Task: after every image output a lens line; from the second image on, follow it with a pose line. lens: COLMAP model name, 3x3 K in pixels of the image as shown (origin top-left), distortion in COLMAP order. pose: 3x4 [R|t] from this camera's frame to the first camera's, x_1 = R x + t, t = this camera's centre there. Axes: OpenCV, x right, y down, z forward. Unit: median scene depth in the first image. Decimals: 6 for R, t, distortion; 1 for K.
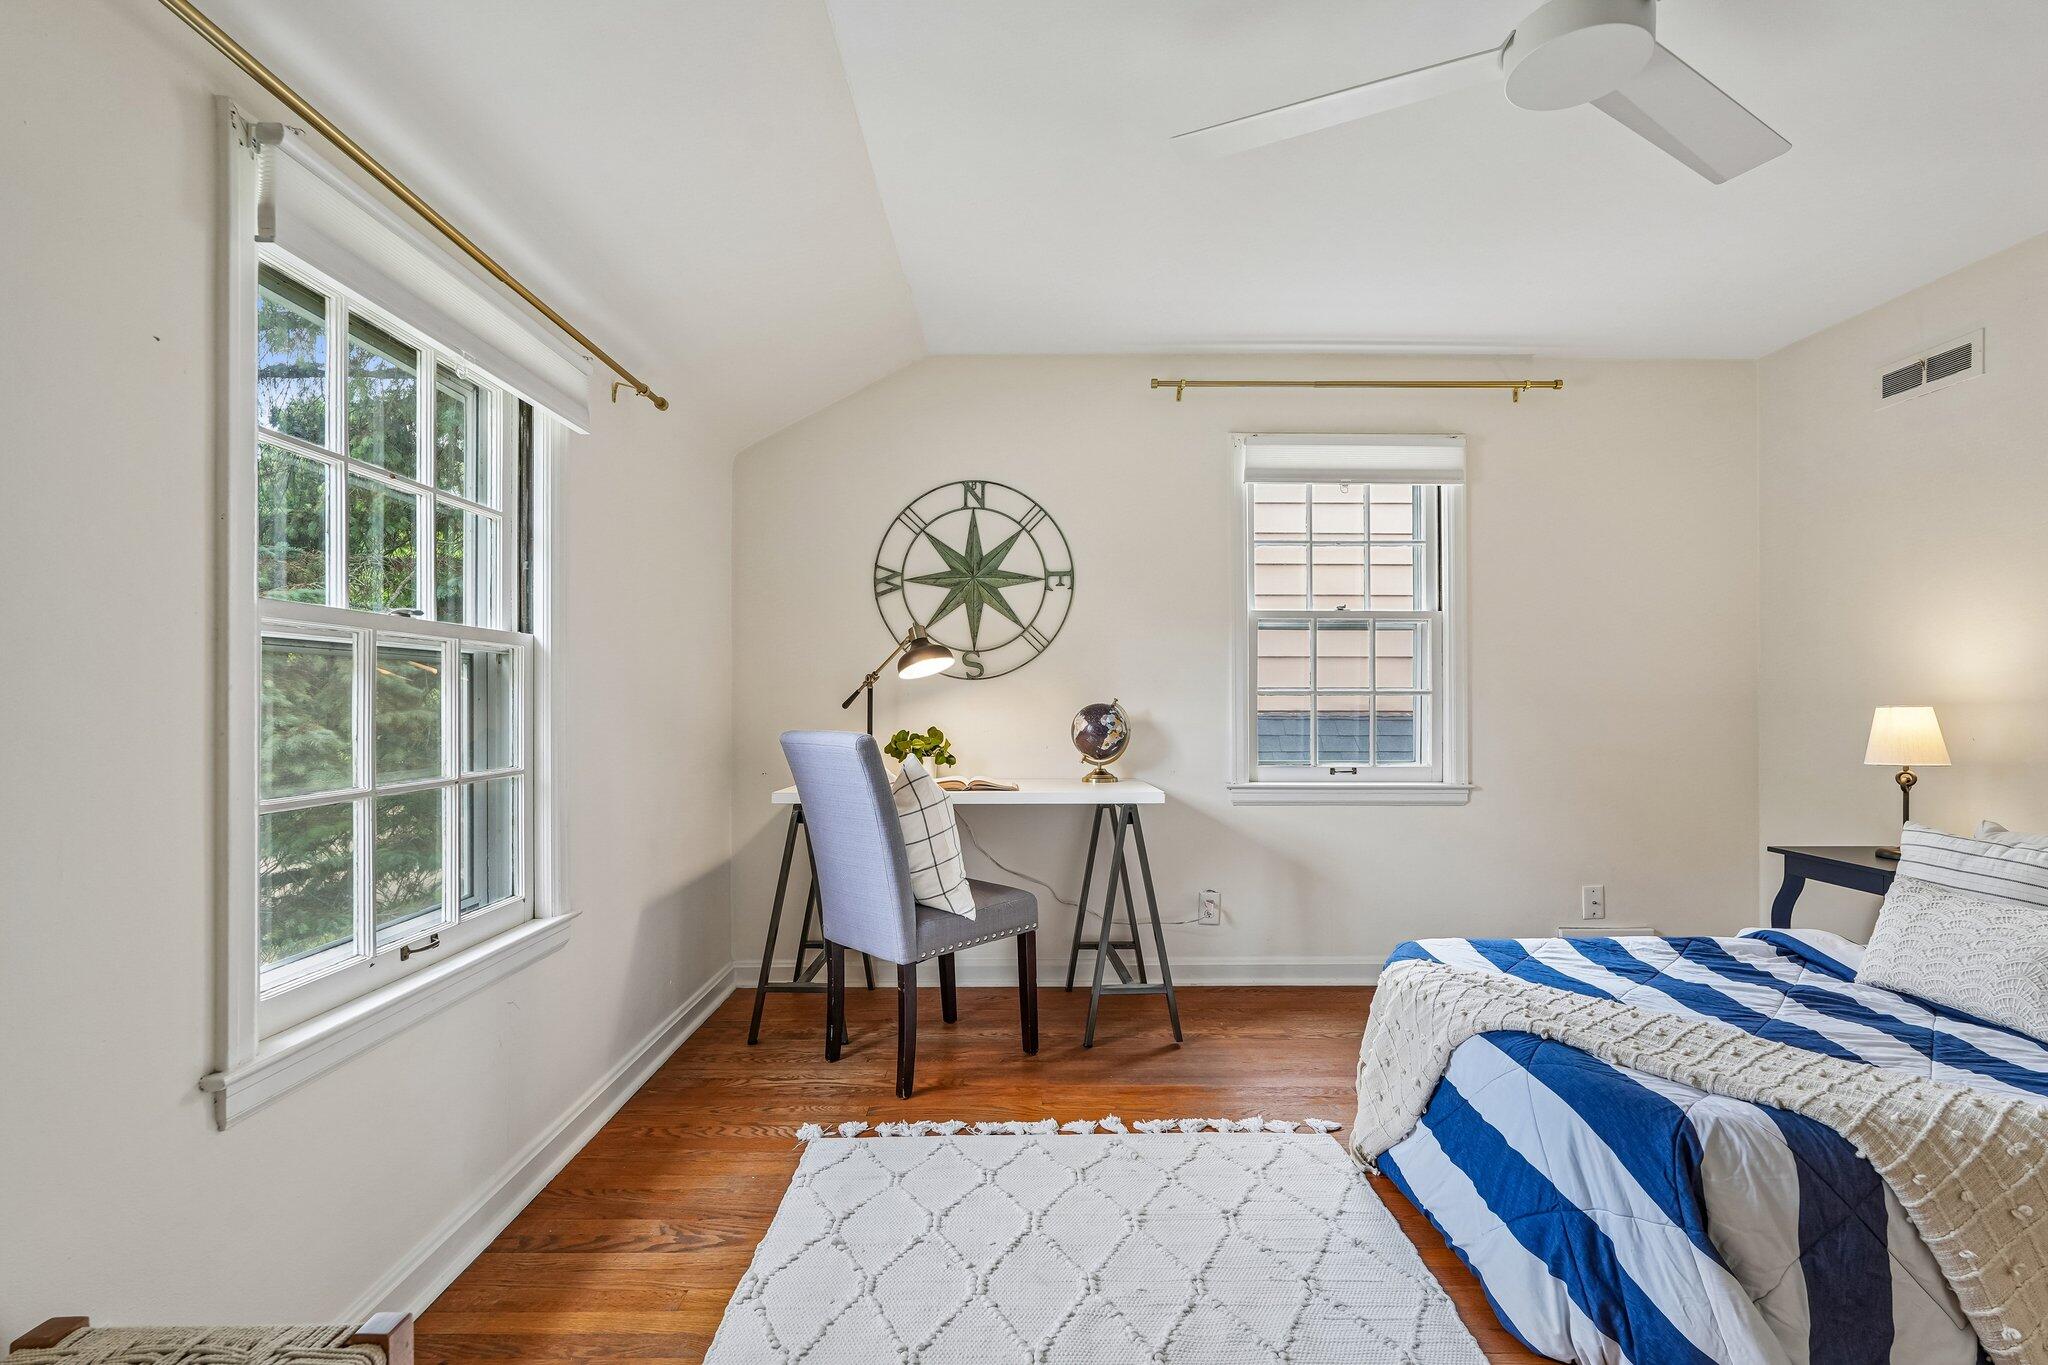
lens RADIAL K [[930.4, 0, 1037.7], [0, 930.4, 701.2], [0, 0, 1]] dist [-0.000151, 0.000064]
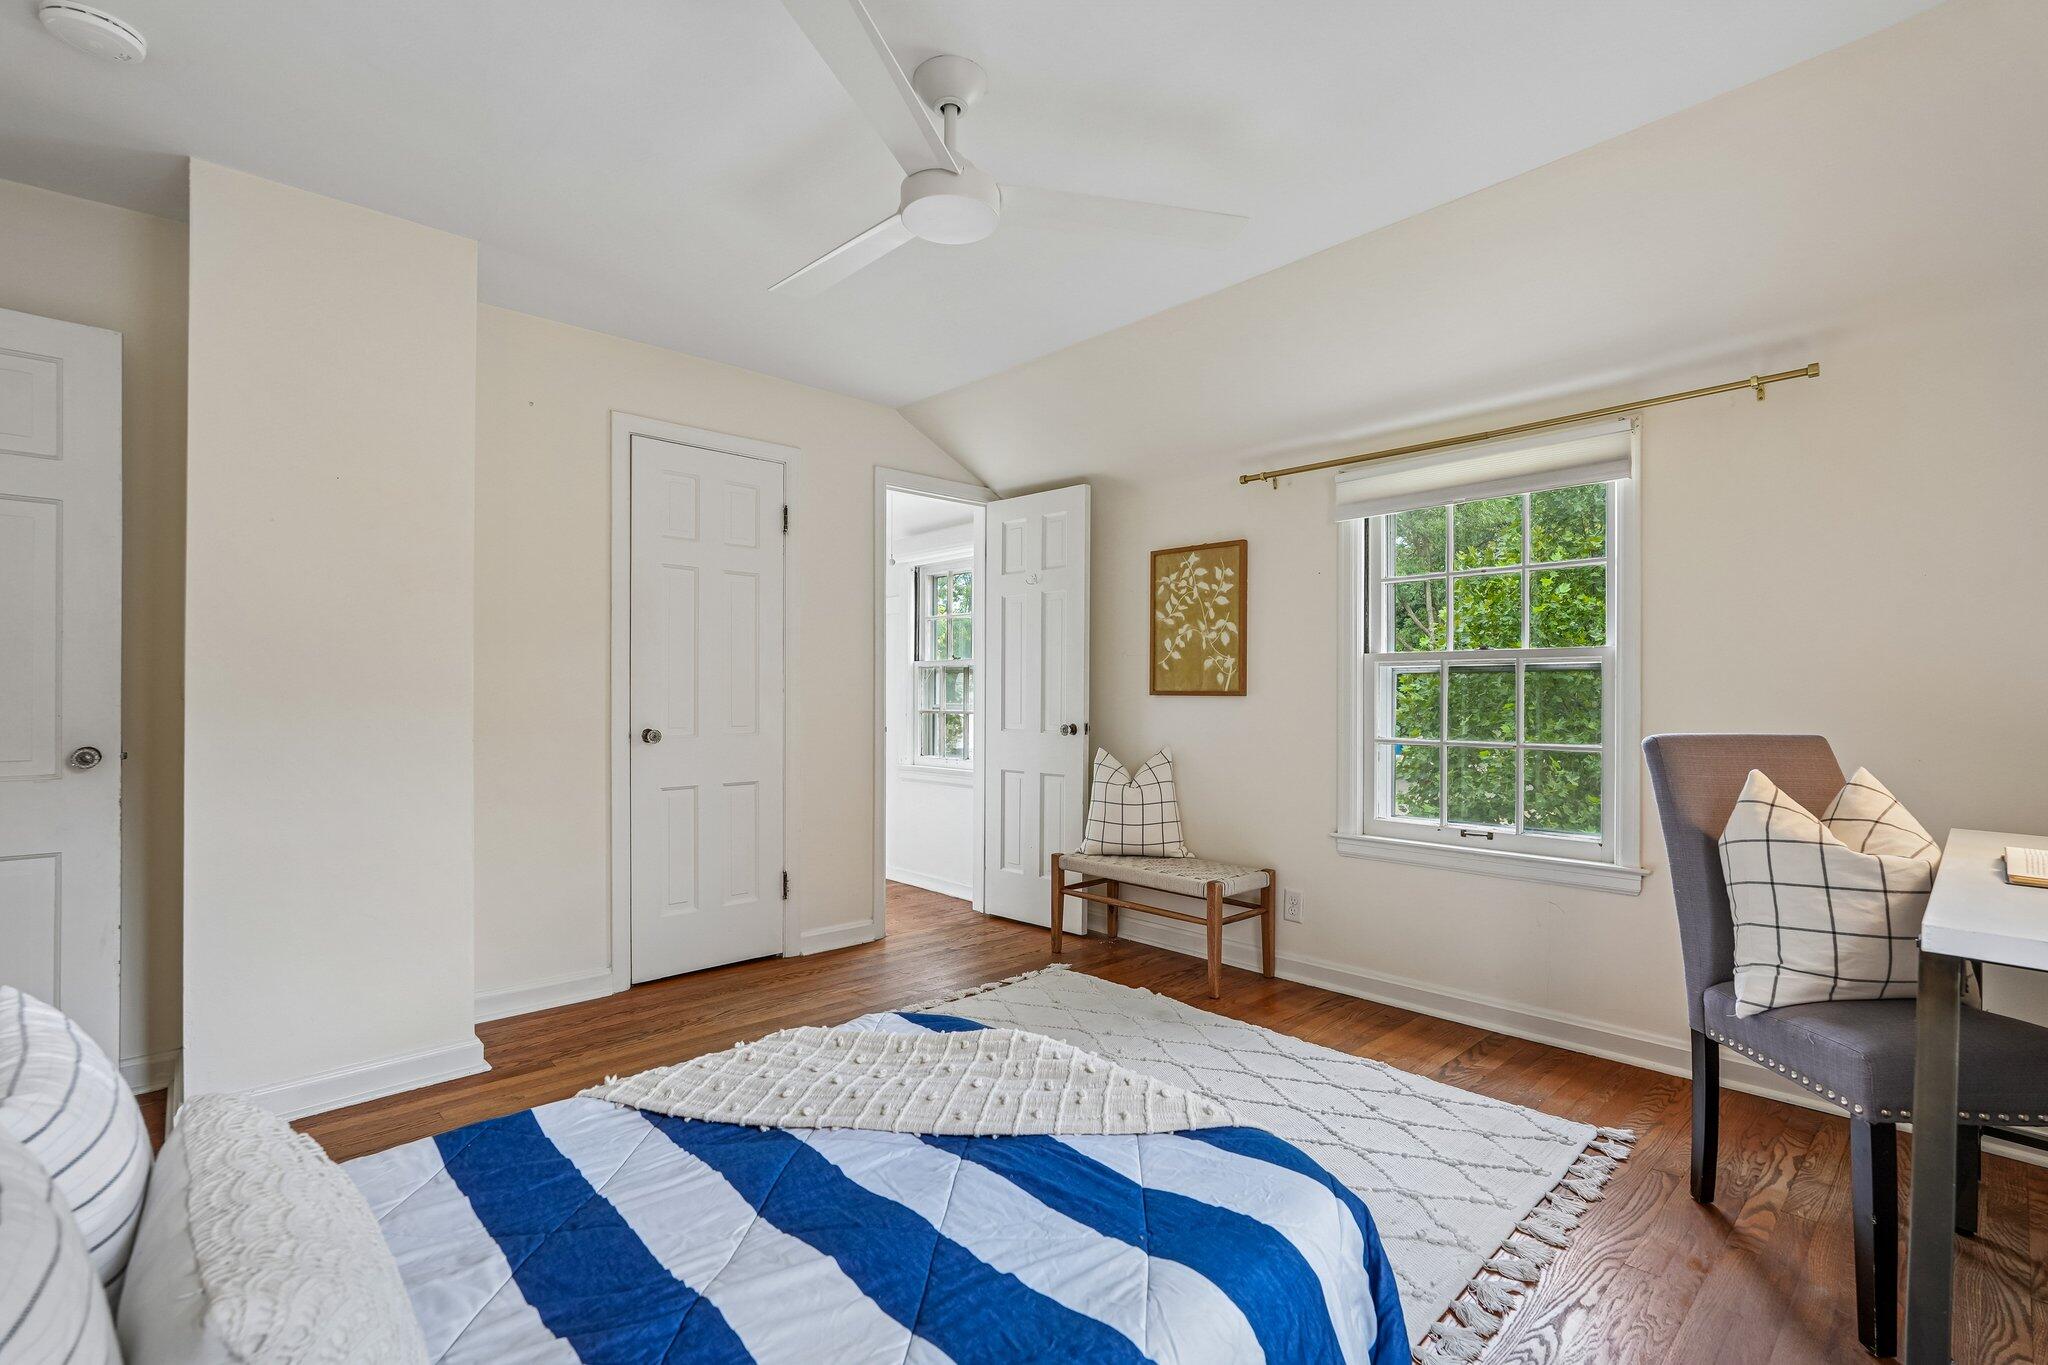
lens RADIAL K [[915.0, 0, 1030.6], [0, 915.0, 704.6], [0, 0, 1]] dist [-0.000573, 0.000044]
pose [[-0.726007, 0.007005, -0.687652, 0.572078], [-0.005870, 0.999849, 0.016382, -0.002016], [0.687663, 0.015930, -0.725856, 0.834390]]
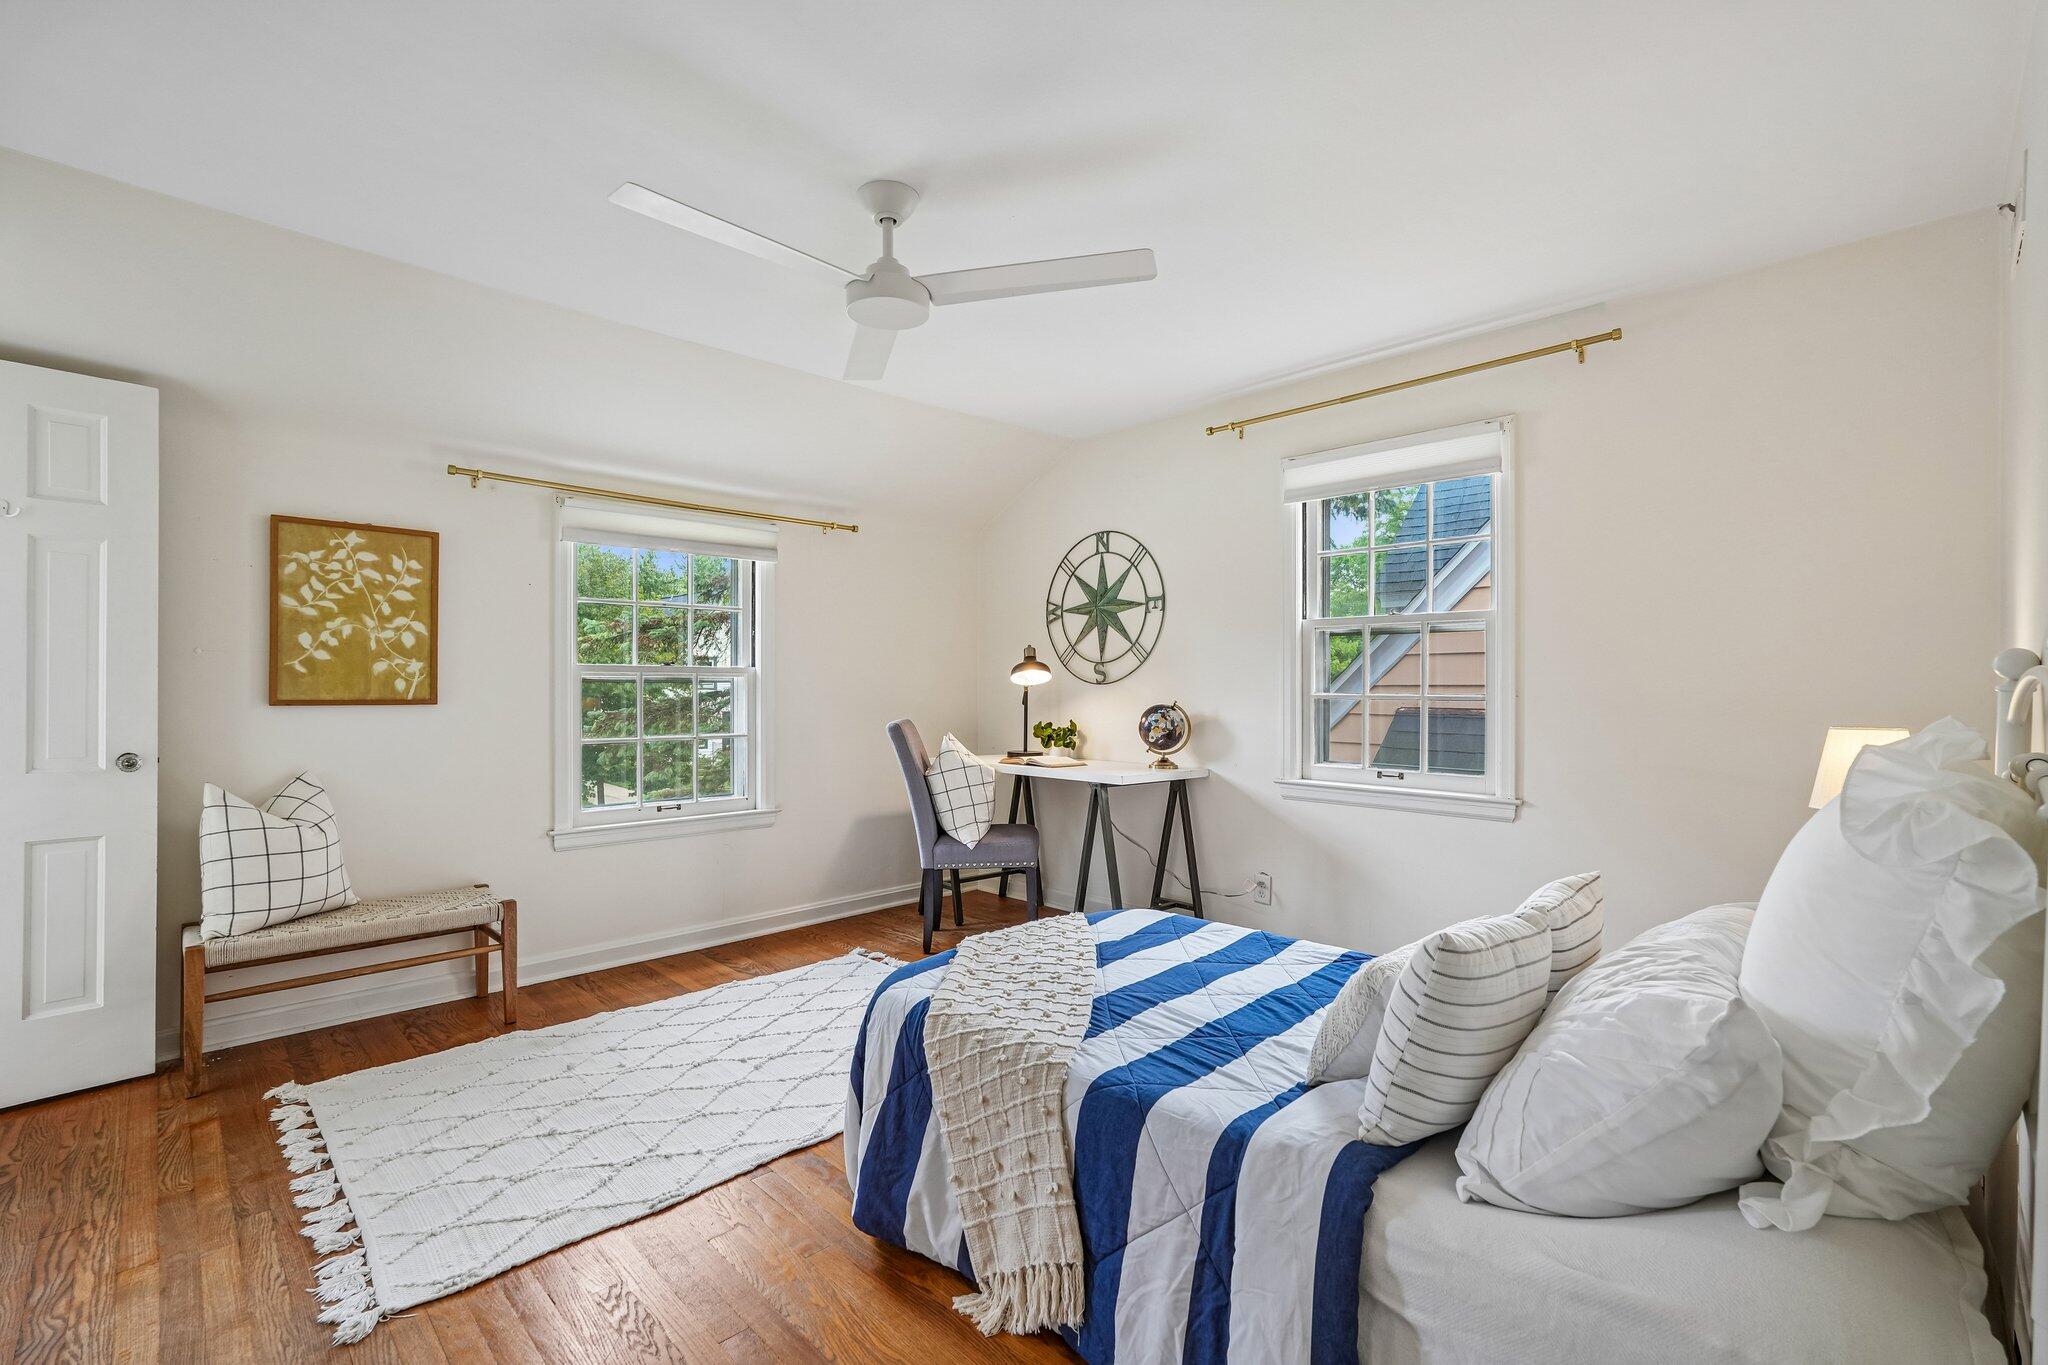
lens RADIAL K [[901.1, 0, 1020.6], [0, 901.1, 692.3], [0, 0, 1]] dist [-0.014531, 0.010401]
pose [[0.690355, 0.005552, -0.723449, 0.766494], [-0.005755, 0.999981, 0.002182, -0.014289], [0.723448, 0.002657, 0.690374, 0.045961]]
